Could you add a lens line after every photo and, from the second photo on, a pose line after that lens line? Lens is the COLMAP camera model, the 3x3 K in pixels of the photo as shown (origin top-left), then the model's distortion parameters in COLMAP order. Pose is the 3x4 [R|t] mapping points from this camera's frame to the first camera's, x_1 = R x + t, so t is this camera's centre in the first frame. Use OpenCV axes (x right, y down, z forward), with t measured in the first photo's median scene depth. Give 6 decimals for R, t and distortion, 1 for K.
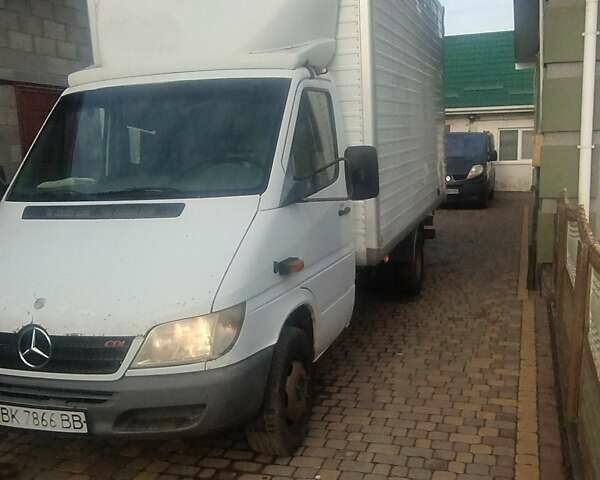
lens RADIAL K [[673.9, 0, 302.1], [0, 673.9, 255.4], [0, 0, 1]] dist [-0.002684, -0.010140]
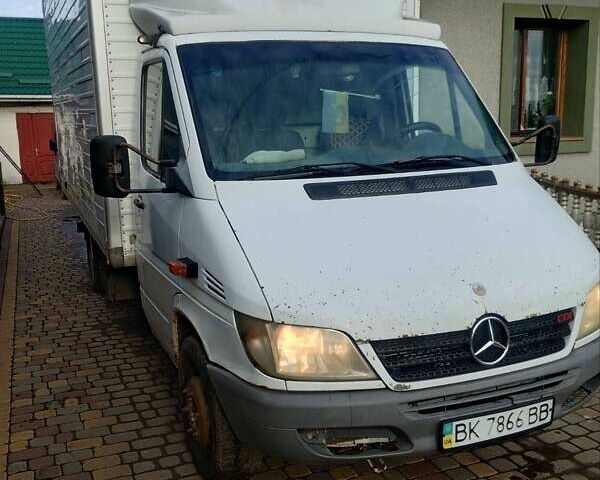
lens RADIAL K [[663.9, 0, 300.0], [0, 663.9, 240.0], [0, 0, 1]] dist [0.048537, -0.022911]
pose [[0.753964, -0.096098, 0.649849, -1.109104], [0.103029, 0.994298, 0.027498, -0.037010], [-0.648786, 0.046220, 0.759566, 0.512077]]
